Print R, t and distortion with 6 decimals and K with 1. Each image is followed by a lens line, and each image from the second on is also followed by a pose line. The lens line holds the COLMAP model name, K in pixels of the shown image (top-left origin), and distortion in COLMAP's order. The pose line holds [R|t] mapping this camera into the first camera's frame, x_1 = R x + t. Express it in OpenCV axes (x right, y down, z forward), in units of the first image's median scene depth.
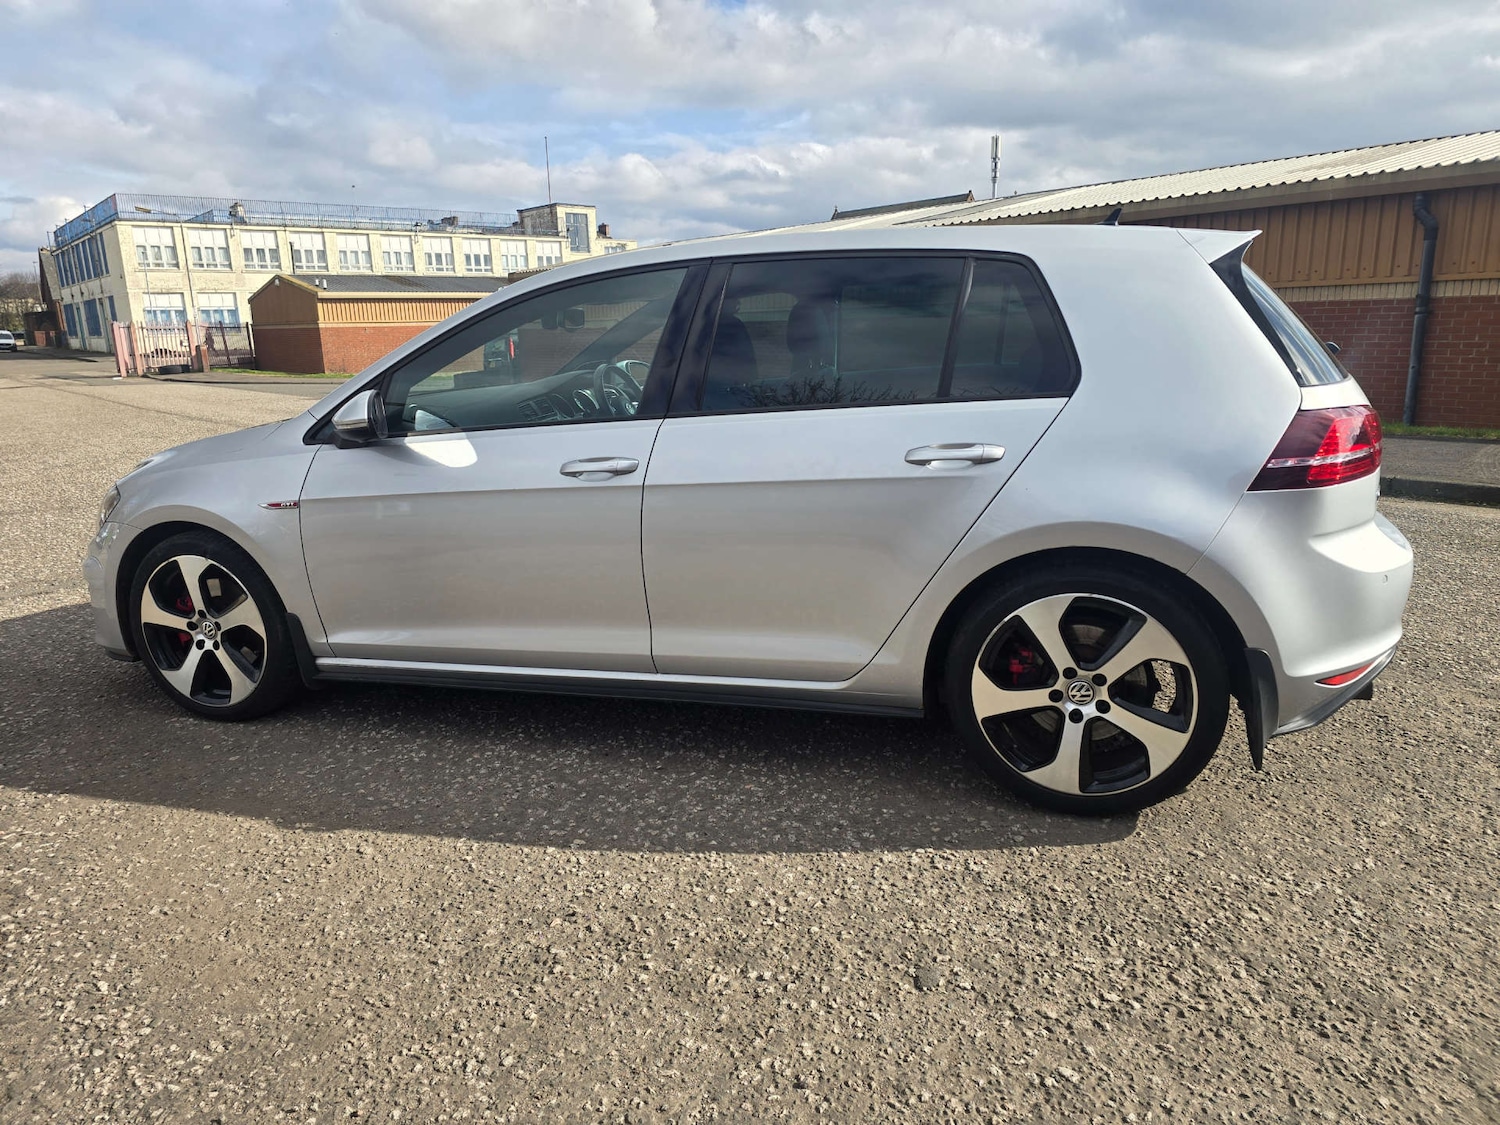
lens RADIAL K [[987.7, 0, 741.7], [0, 987.7, 555.5], [0, 0, 1]] dist [0.060406, -0.051116]
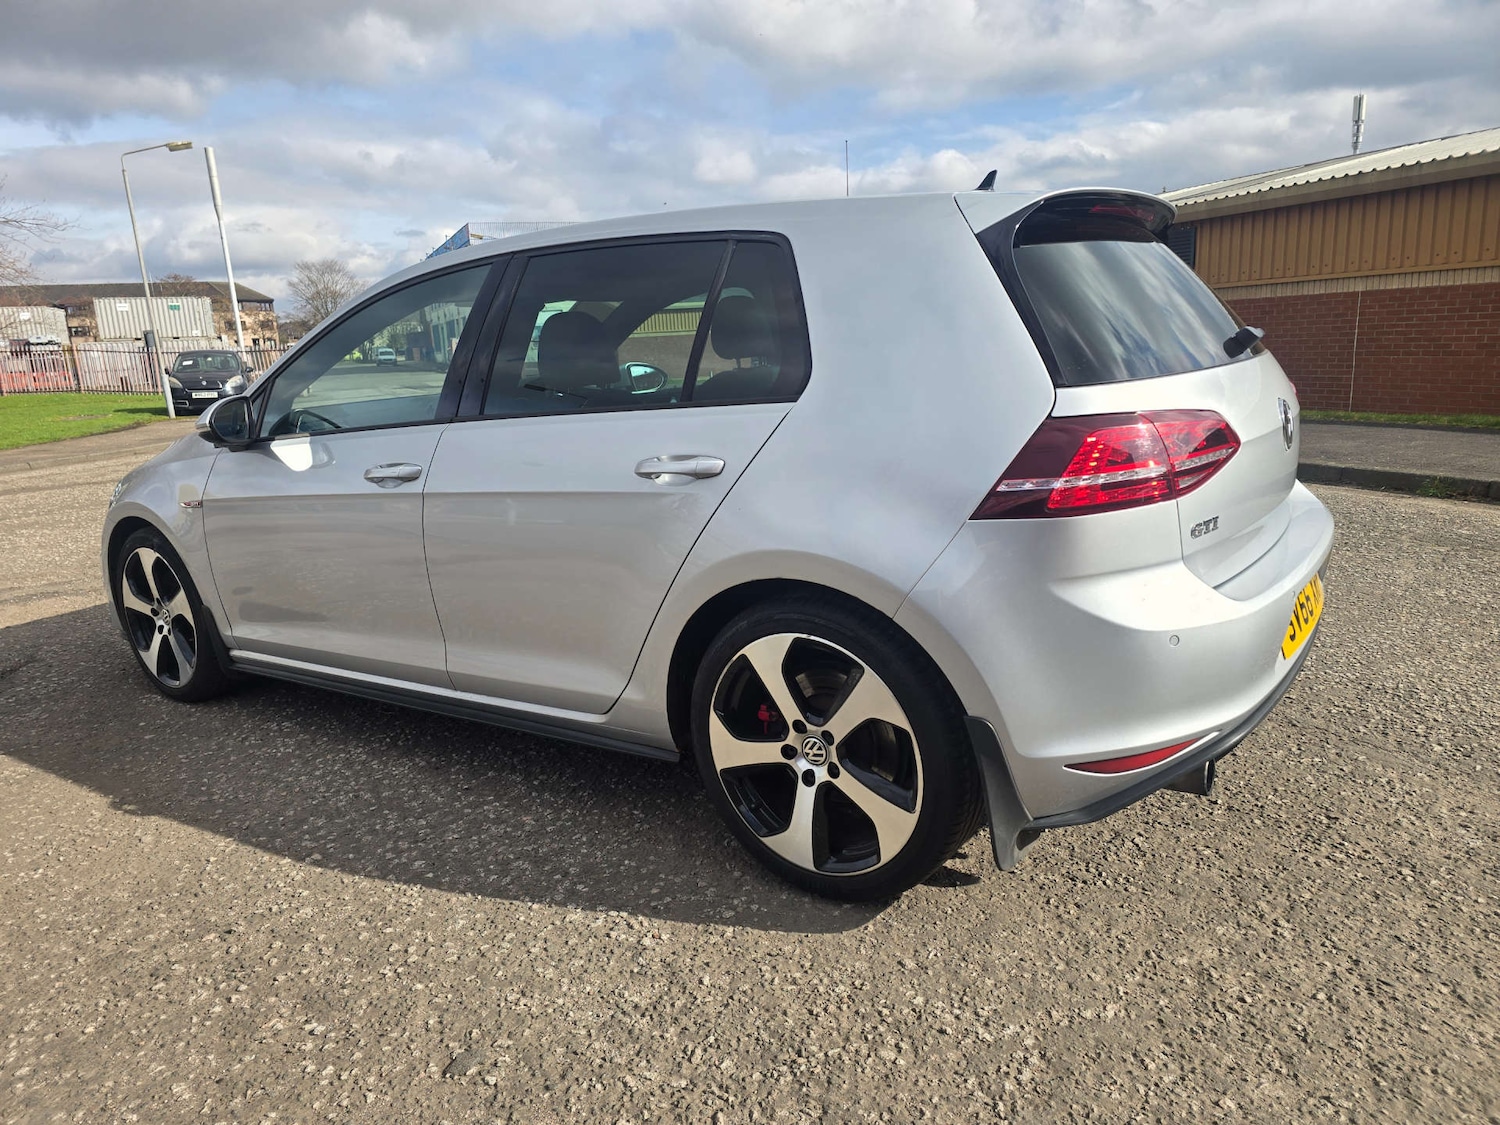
lens RADIAL K [[992.3, 0, 745.1], [0, 992.3, 552.2], [0, 0, 1]] dist [0.054483, -0.045912]
pose [[0.957719, 0.037364, -0.285270, 0.483246], [-0.038580, 0.999255, 0.001360, -0.027695], [0.285108, 0.009703, 0.958446, 0.159886]]
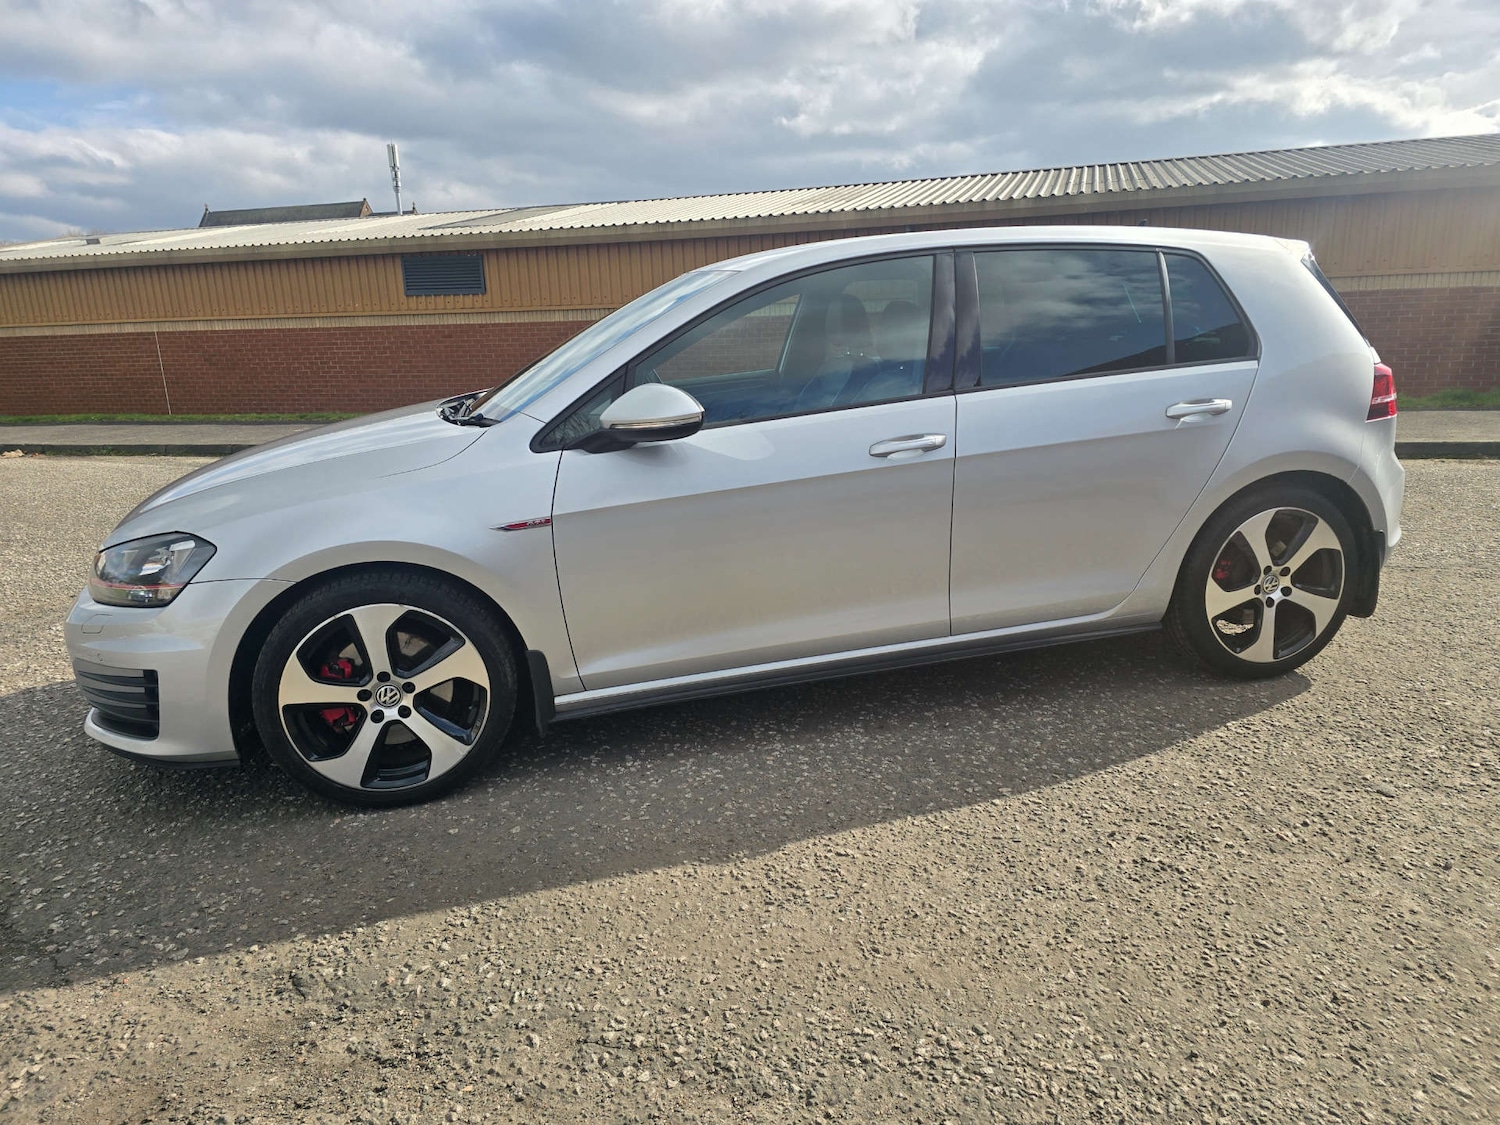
lens RADIAL K [[987.7, 0, 753.4], [0, 987.7, 564.1], [0, 0, 1]] dist [0.061398, -0.052913]
pose [[0.843403, -0.130157, 0.521277, -0.865816], [0.132602, 0.990626, 0.032804, -0.021917], [-0.520661, 0.041456, 0.852757, 0.206899]]
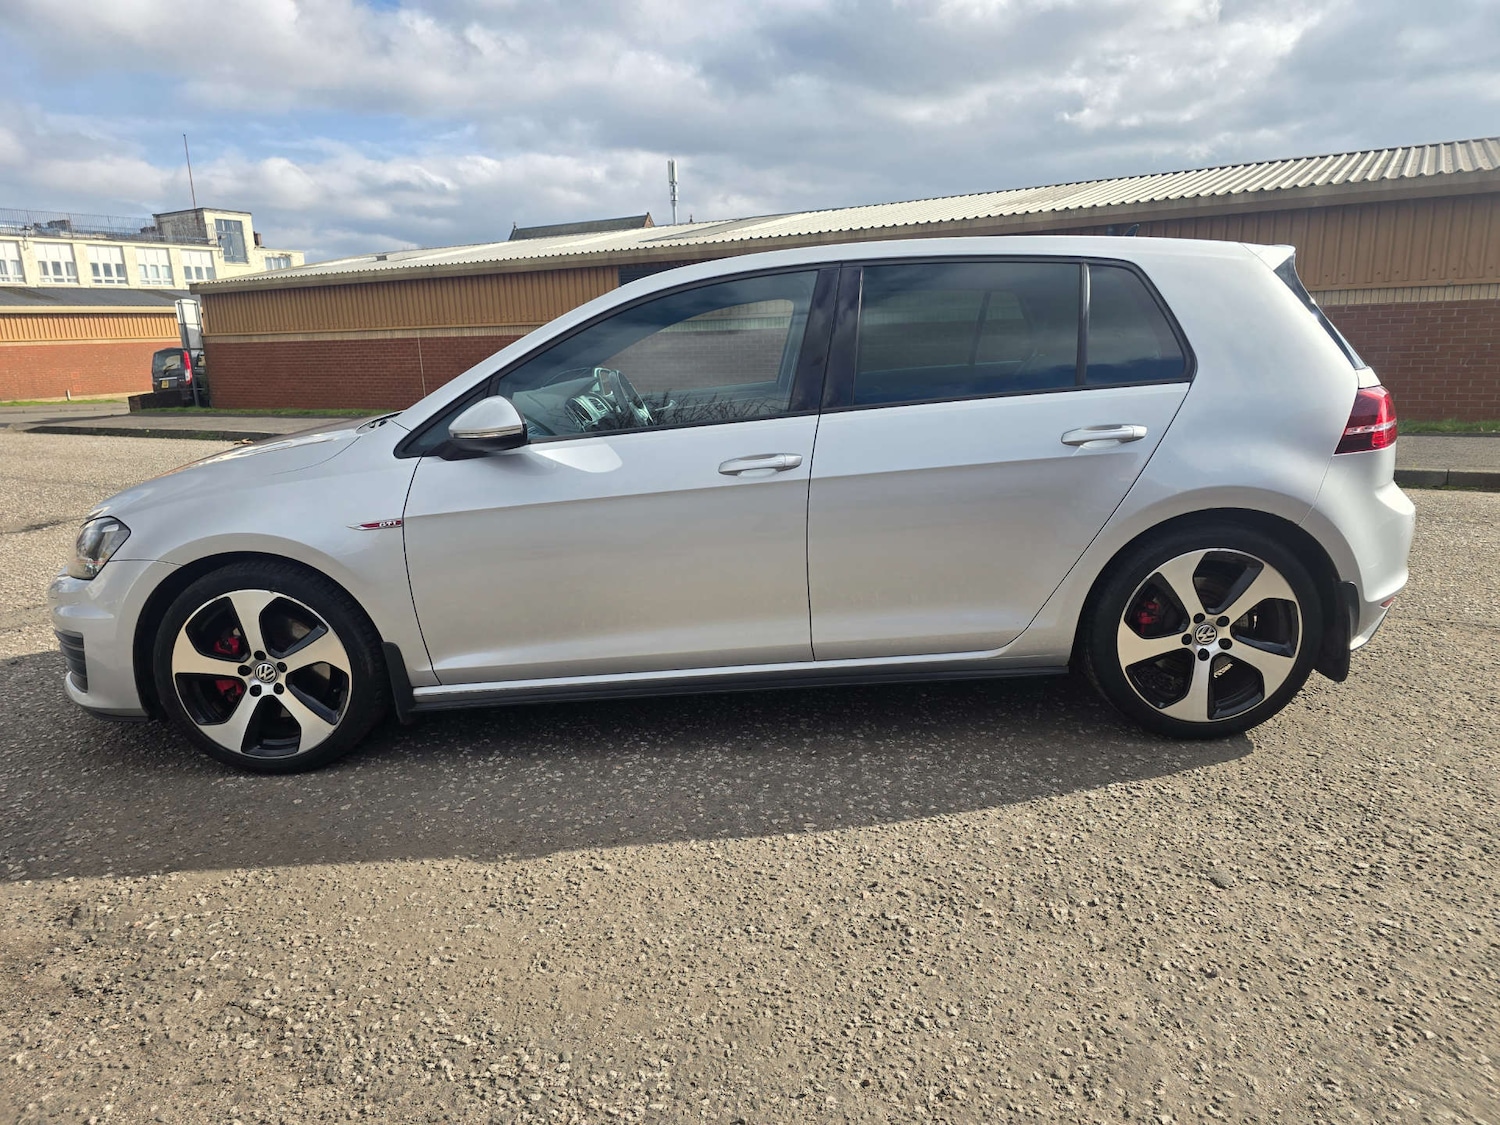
lens RADIAL K [[989.4, 0, 750.0], [0, 989.4, 562.5], [0, 0, 1]] dist [0.057721, -0.049163]
pose [[0.951878, -0.072642, 0.297743, -0.479983], [0.075929, 0.997113, 0.000527, 0.011130], [-0.296922, 0.022106, 0.954646, 0.030302]]
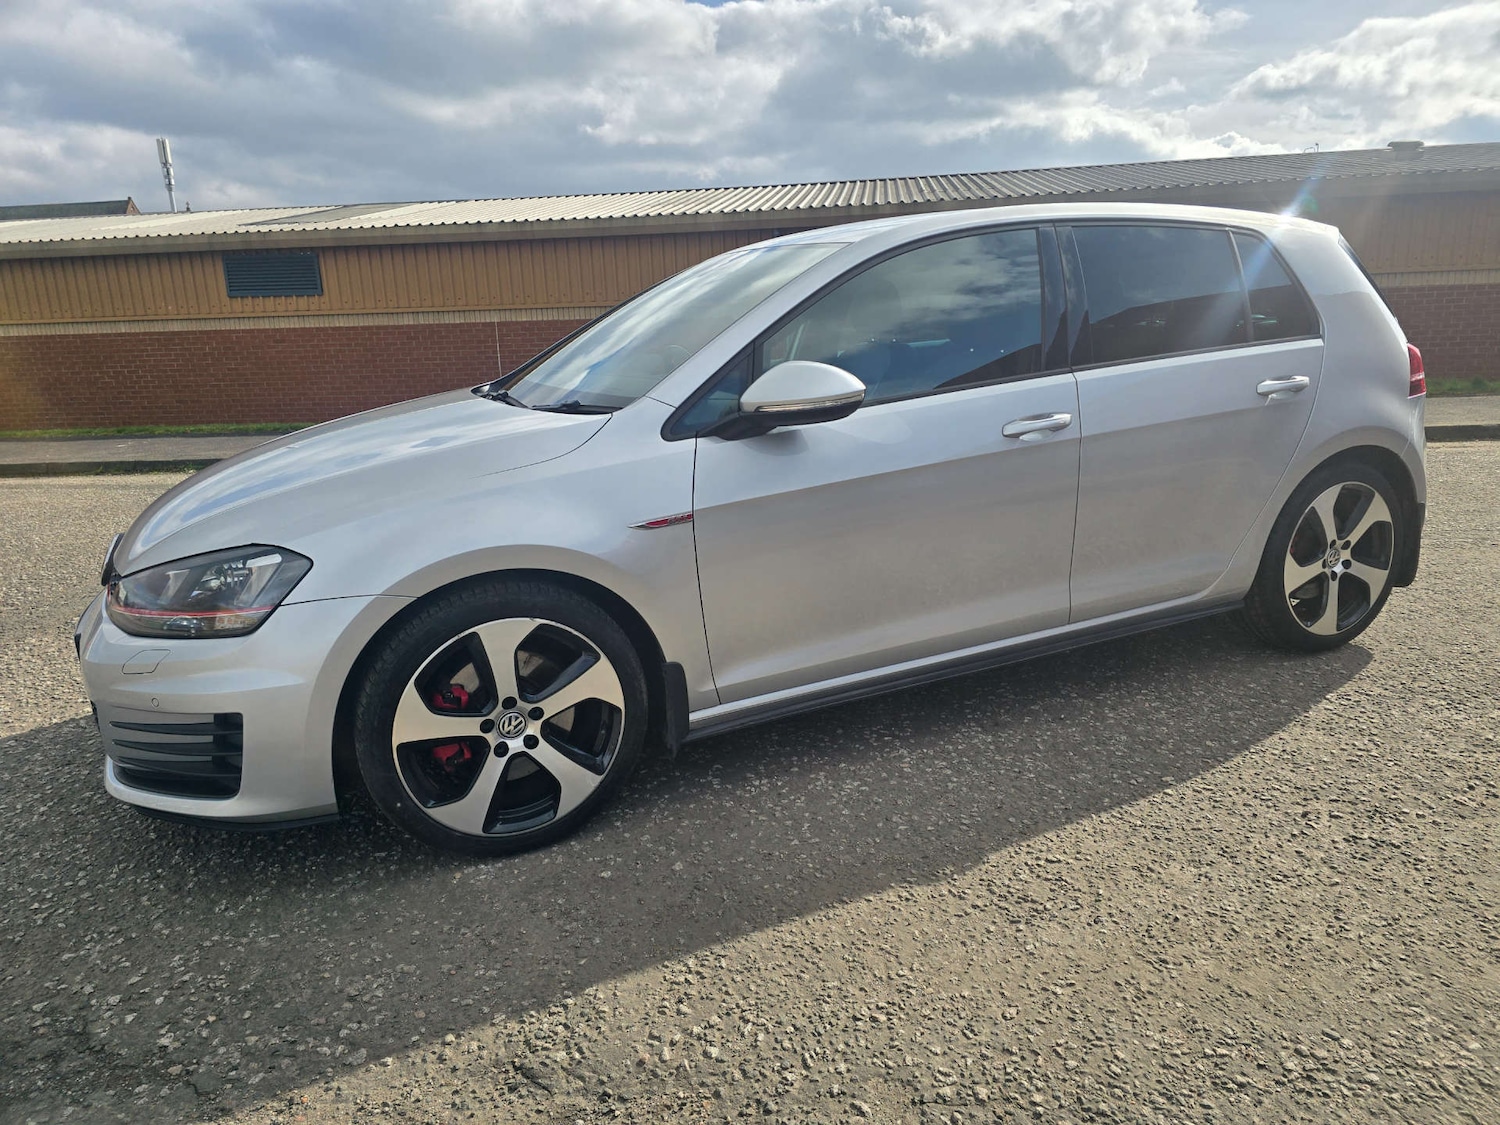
lens RADIAL K [[989.4, 0, 750.0], [0, 989.4, 562.5], [0, 0, 1]] dist [0.057721, -0.049163]
pose [[0.735573, -0.158674, 0.658601, -1.066037], [0.168936, 0.984433, 0.048495, -0.052700], [-0.656043, 0.075590, 0.750928, 0.461235]]
